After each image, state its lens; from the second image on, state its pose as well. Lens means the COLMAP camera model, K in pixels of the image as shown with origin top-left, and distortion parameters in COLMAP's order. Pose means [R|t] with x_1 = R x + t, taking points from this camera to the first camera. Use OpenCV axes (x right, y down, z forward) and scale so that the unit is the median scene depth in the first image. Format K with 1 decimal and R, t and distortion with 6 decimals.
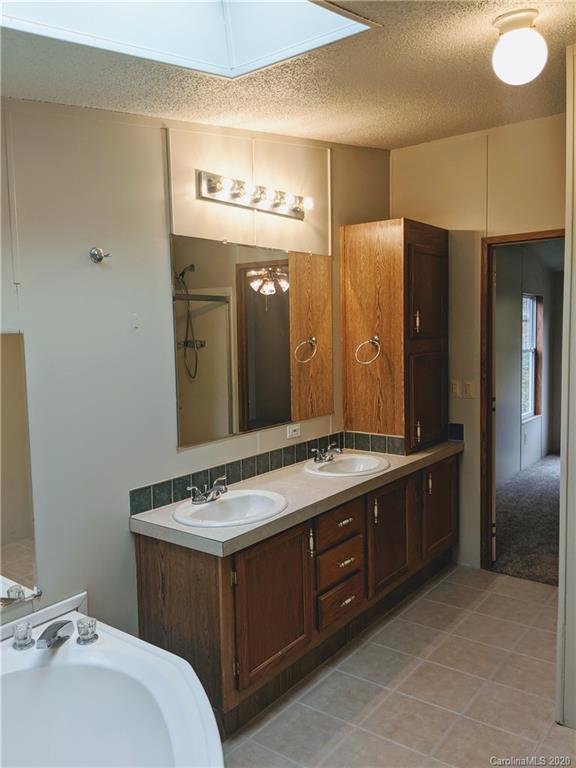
lens RADIAL K [[619.9, 0, 288.0], [0, 619.9, 384.0], [0, 0, 1]] dist [0.119938, -0.221010]
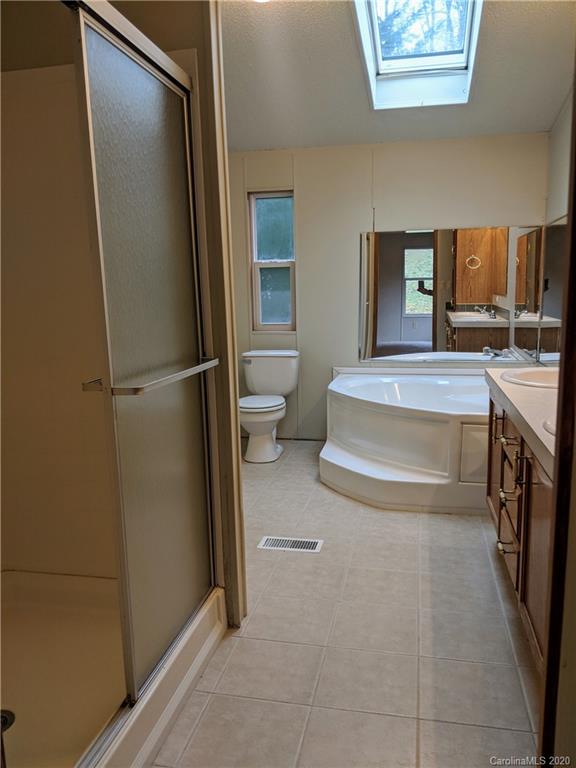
lens RADIAL K [[623.5, 0, 288.9], [0, 623.5, 392.4], [0, 0, 1]] dist [0.044570, -0.004866]
pose [[-0.901945, 0.113199, -0.416750, 0.647293], [0.002264, 0.966260, 0.257560, -0.027980], [0.431844, 0.231361, -0.871770, 1.580805]]
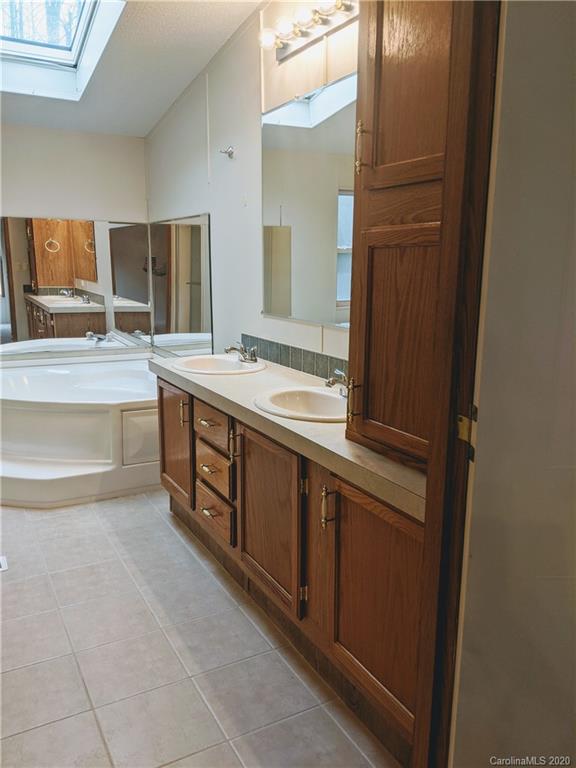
lens RADIAL K [[619.9, 0, 288.0], [0, 619.9, 384.0], [0, 0, 1]] dist [0.119938, -0.221010]
pose [[-0.406317, 0.202690, -0.890968, 0.835704], [-0.079157, 0.963612, 0.255315, -0.065775], [0.910297, 0.174265, -0.375488, 1.474319]]
